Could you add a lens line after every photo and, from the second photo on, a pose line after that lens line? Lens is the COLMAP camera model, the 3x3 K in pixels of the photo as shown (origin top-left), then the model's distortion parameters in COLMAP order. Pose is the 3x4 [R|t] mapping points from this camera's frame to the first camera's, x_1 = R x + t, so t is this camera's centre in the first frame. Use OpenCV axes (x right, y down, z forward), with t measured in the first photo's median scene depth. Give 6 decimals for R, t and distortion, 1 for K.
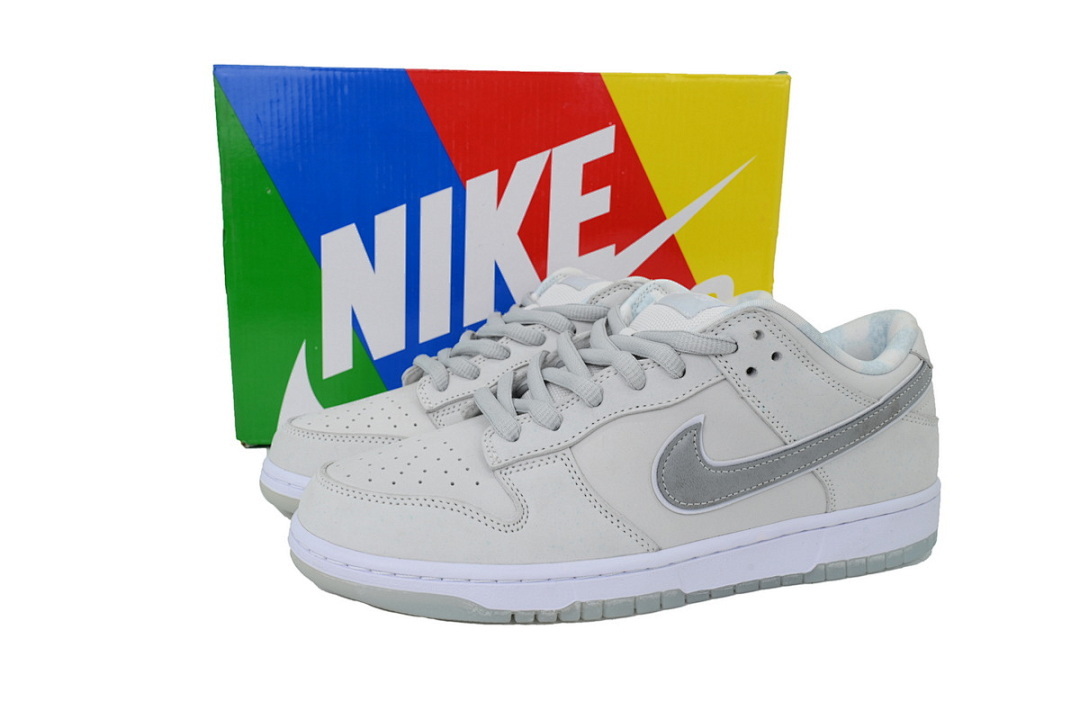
lens RADIAL K [[848.4, 0, 540.0], [0, 848.4, 360.0], [0, 0, 1]] dist [-0.087050, -0.000201]
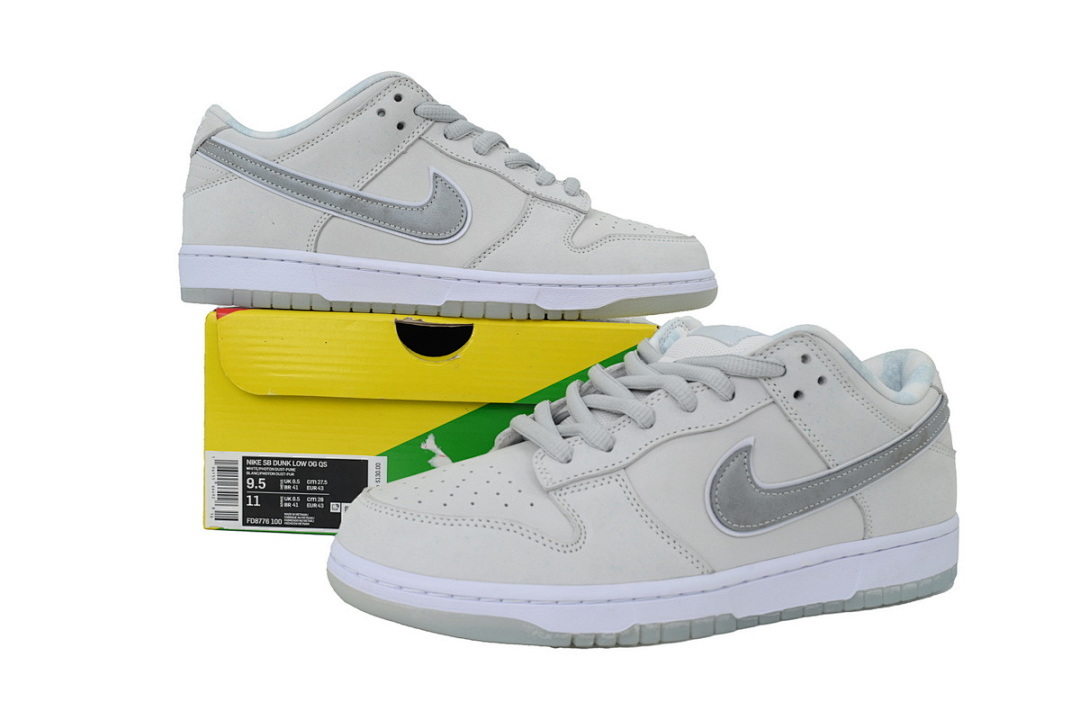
lens RADIAL K [[848.4, 0, 540.0], [0, 848.4, 360.0], [0, 0, 1]] dist [-0.087050, -0.000201]
pose [[0.997130, 0.015128, 0.074176, -0.138100], [-0.008117, 0.995545, -0.093933, 0.070066], [-0.075266, 0.093061, 0.992811, 0.008555]]
